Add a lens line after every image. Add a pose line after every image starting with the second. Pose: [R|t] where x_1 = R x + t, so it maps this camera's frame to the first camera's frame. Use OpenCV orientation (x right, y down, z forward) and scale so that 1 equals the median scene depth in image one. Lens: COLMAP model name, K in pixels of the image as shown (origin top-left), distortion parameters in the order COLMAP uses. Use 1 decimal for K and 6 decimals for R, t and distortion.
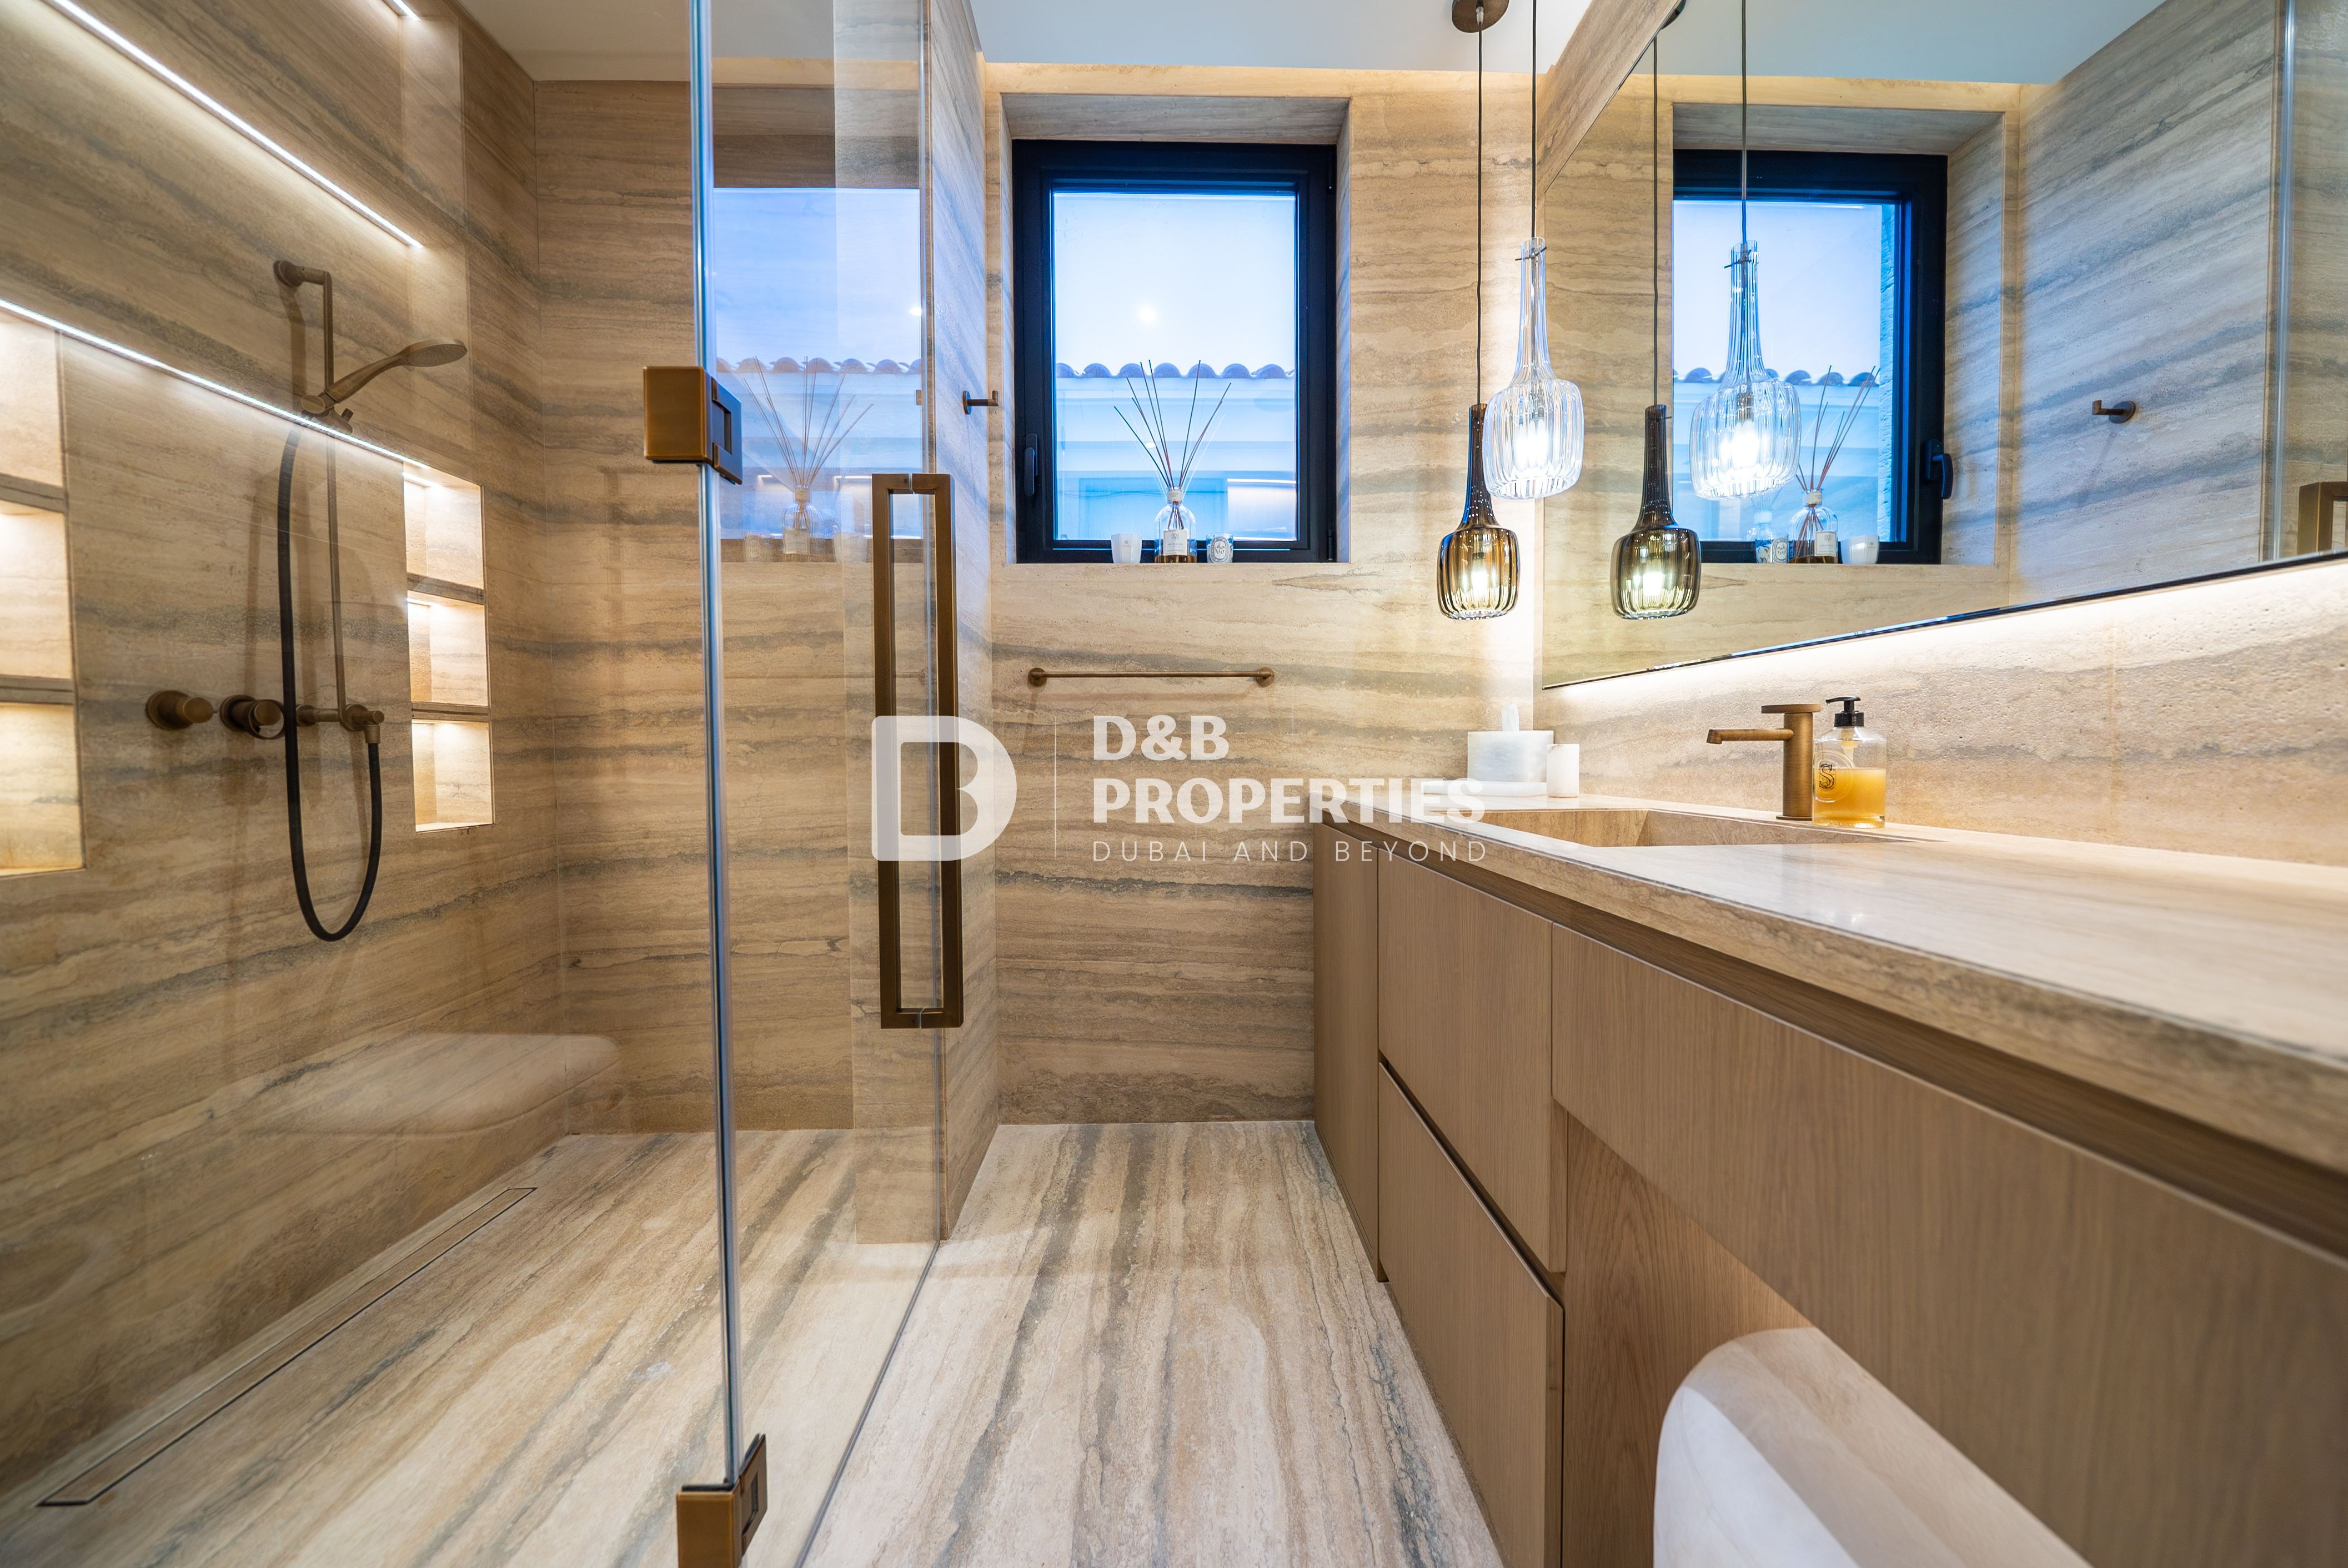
lens RADIAL K [[825.6, 0, 1171.9], [0, 825.6, 774.5], [0, 0, 1]] dist [-0.005888, 0.000383]
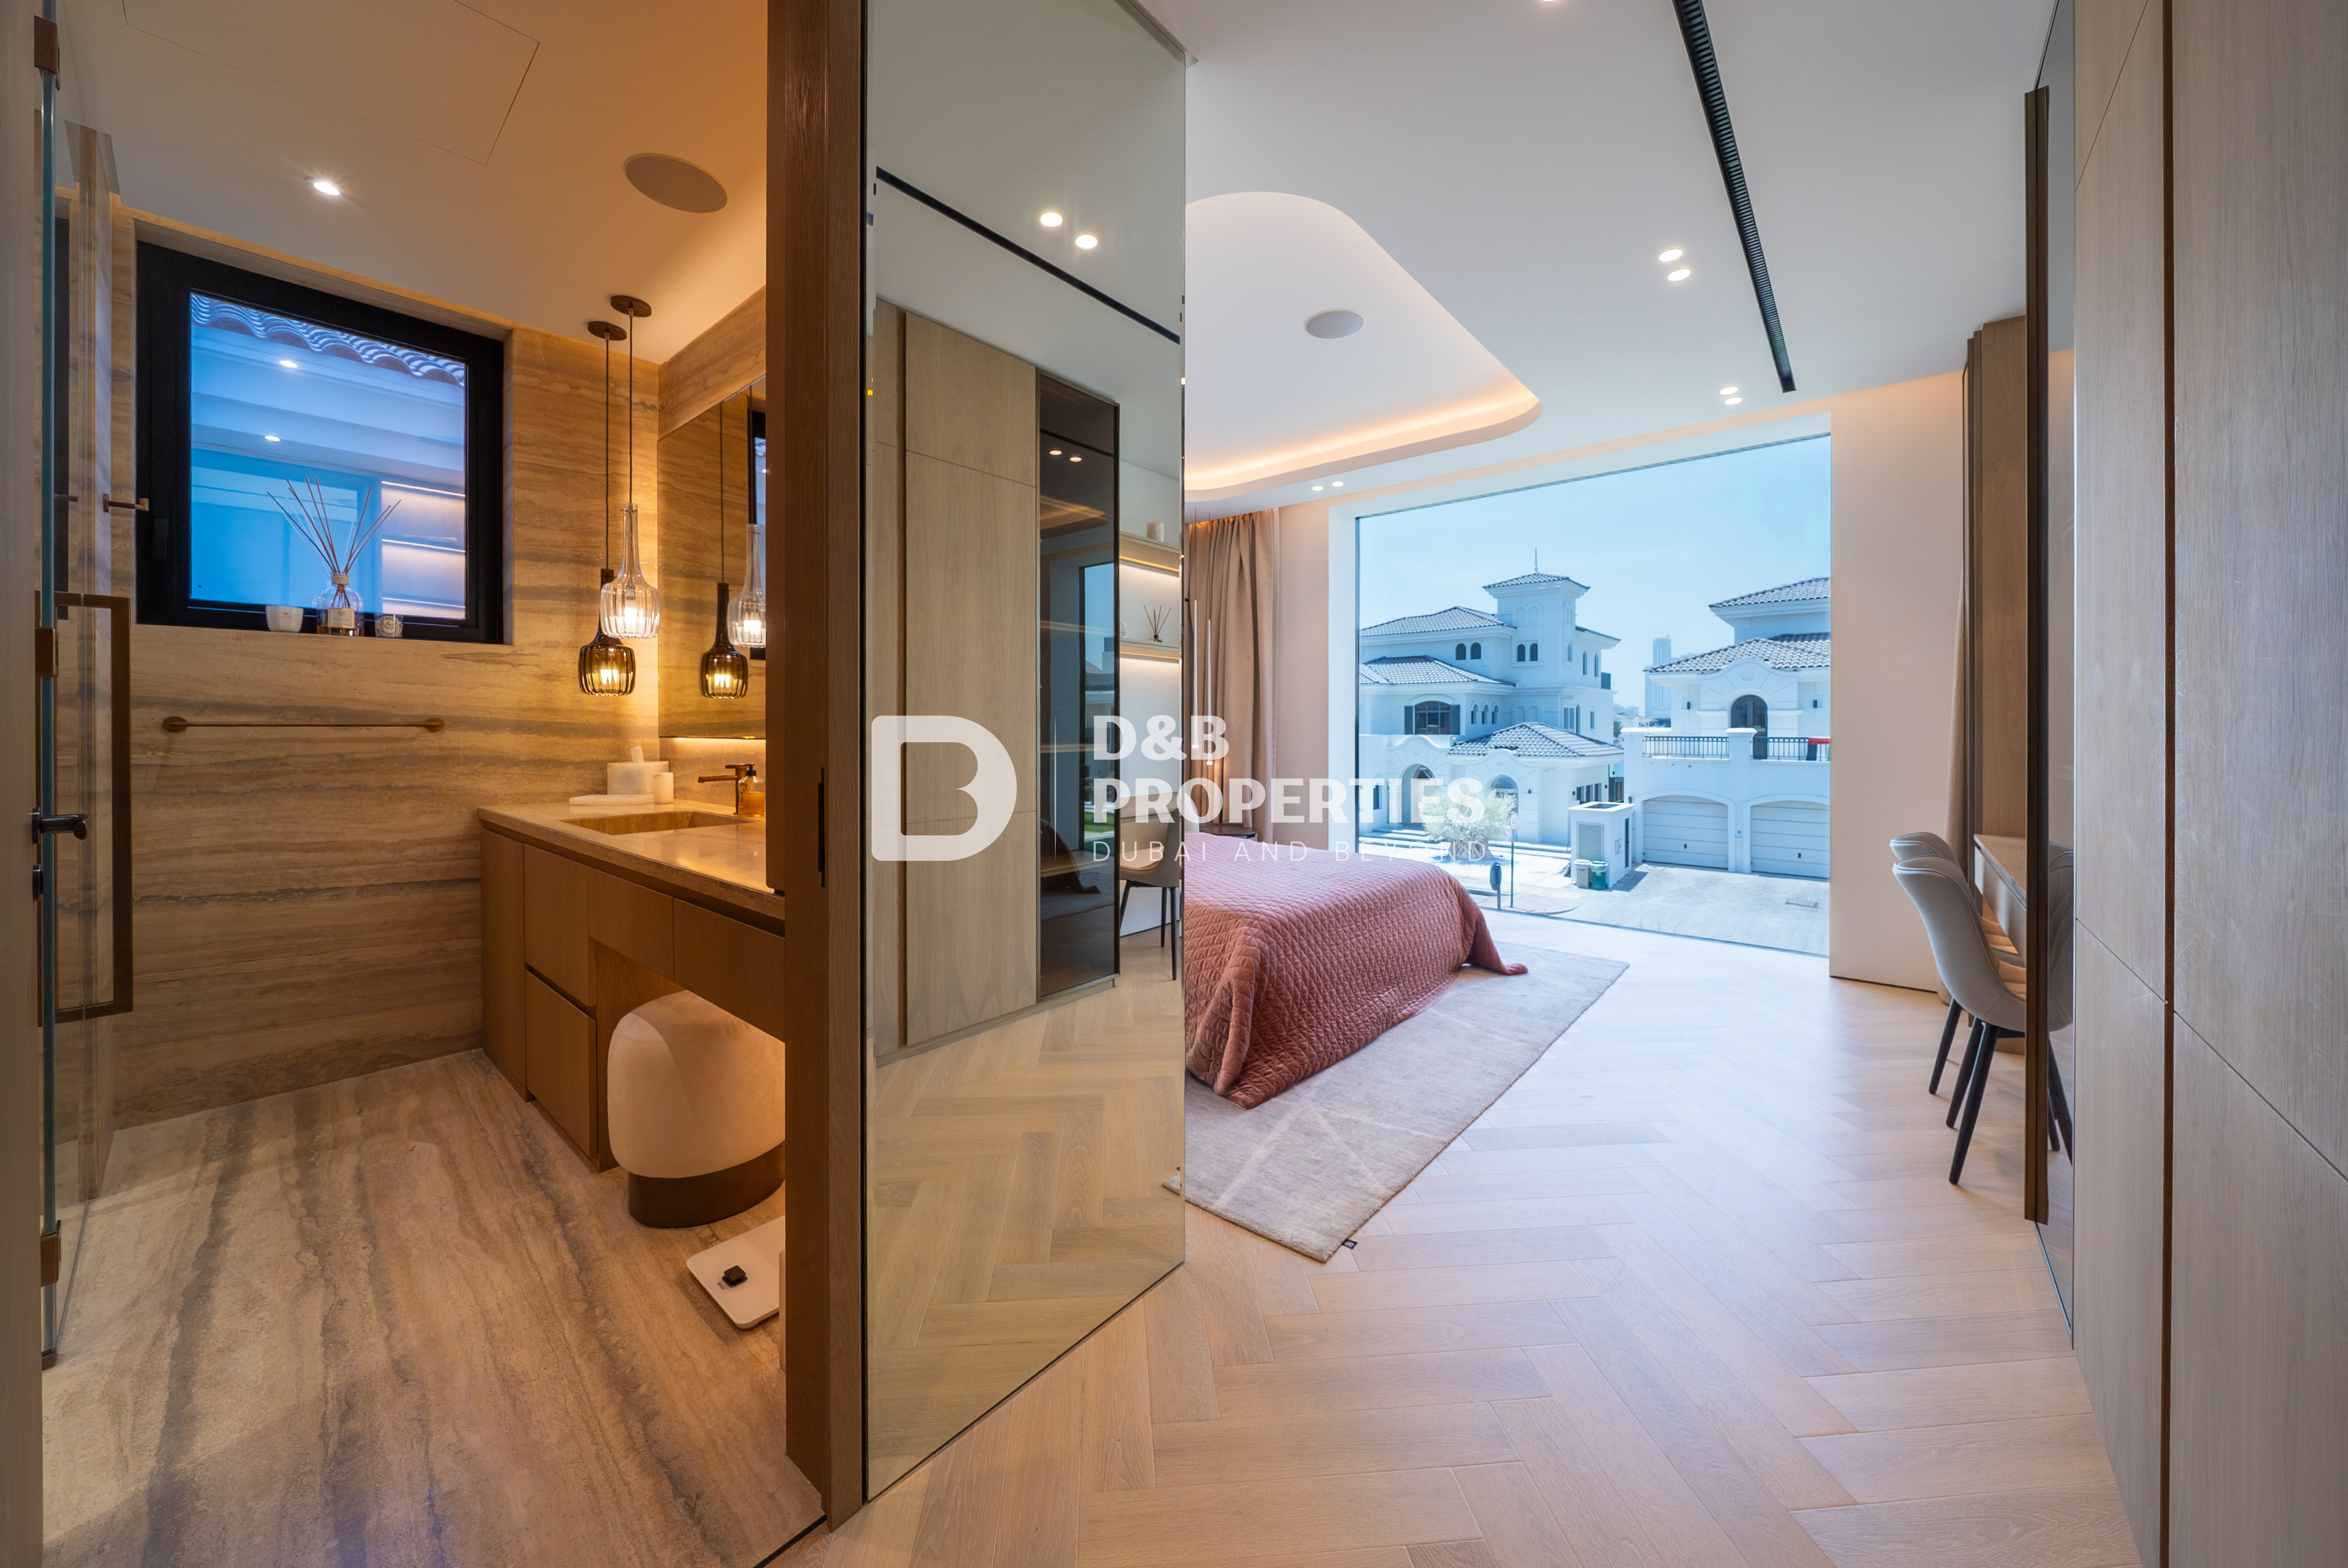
lens RADIAL K [[825.6, 0, 1169.5], [0, 825.6, 729.9], [0, 0, 1]] dist [-0.005888, 0.000383]
pose [[0.662445, 0.002596, 0.749106, -0.099146], [0.017672, 0.999662, -0.019092, -0.063328], [-0.748902, 0.025886, 0.662175, -0.795034]]
